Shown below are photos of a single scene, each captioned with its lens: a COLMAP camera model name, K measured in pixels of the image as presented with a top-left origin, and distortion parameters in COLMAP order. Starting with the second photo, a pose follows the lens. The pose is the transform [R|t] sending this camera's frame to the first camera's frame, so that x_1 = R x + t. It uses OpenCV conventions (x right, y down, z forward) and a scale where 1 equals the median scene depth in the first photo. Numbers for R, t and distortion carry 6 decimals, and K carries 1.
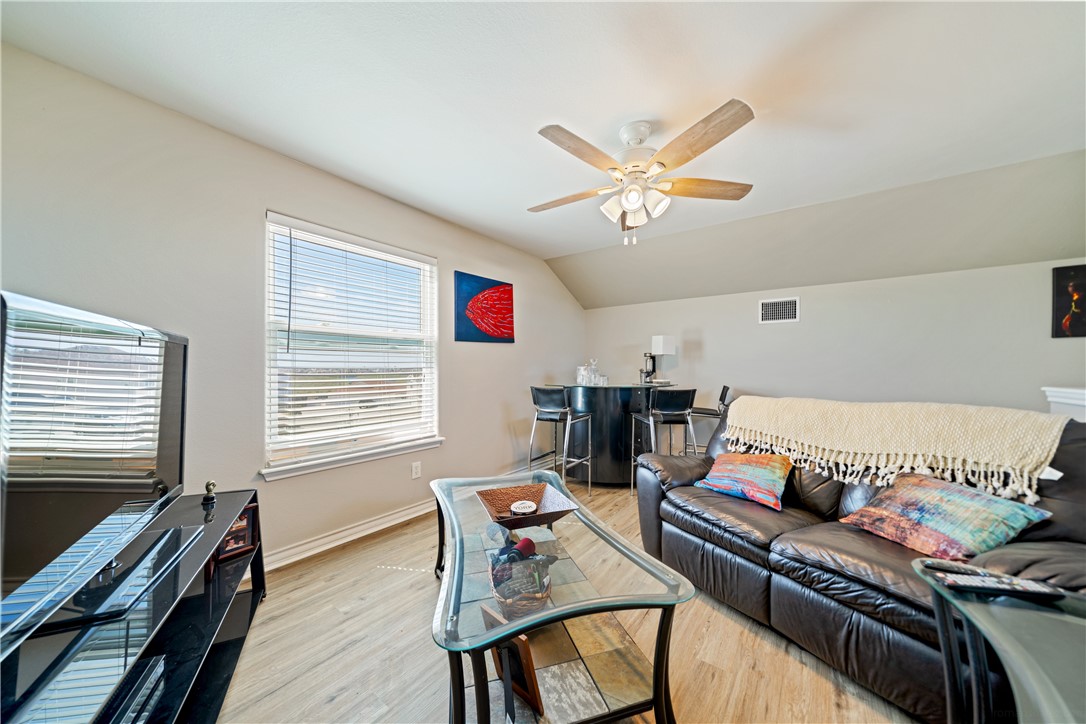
lens RADIAL K [[370.1, 0, 544.2], [0, 370.1, 364.9], [0, 0, 1]] dist [-0.001171, -0.000433]
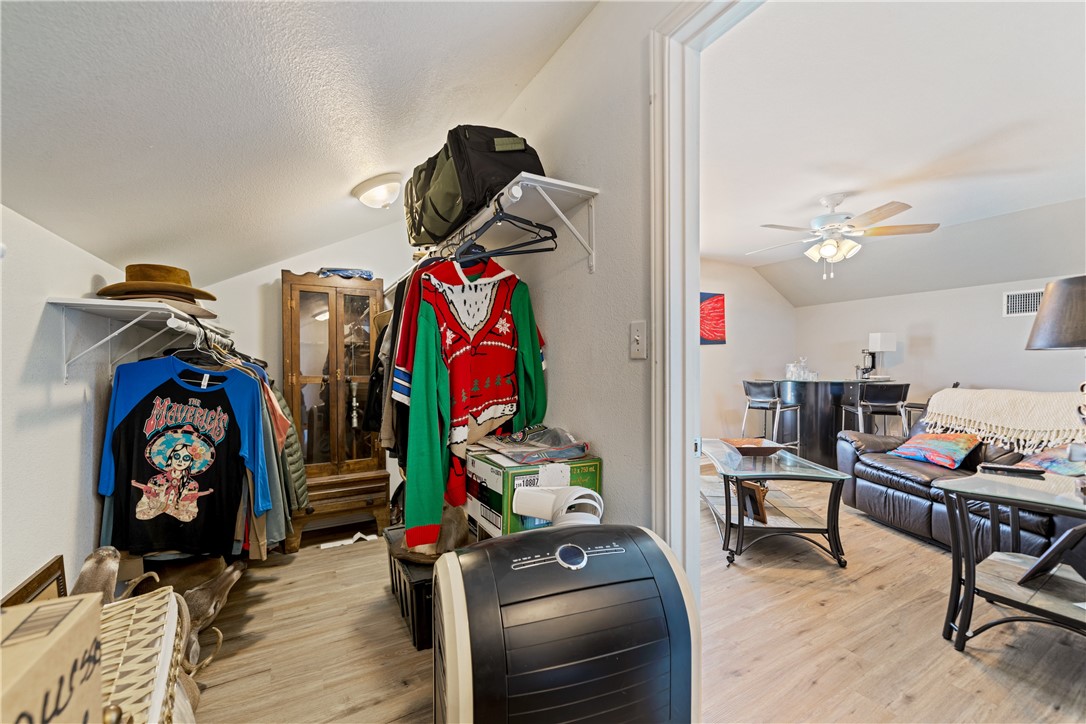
lens RADIAL K [[457.5, 0, 534.9], [0, 457.5, 375.1], [0, 0, 1]] dist [-0.000952, 0.000535]
pose [[0.913483, 0.001972, -0.406872, -0.074191], [0.010521, 0.999539, 0.028466, -0.014084], [0.406741, -0.030284, 0.913042, -0.978274]]
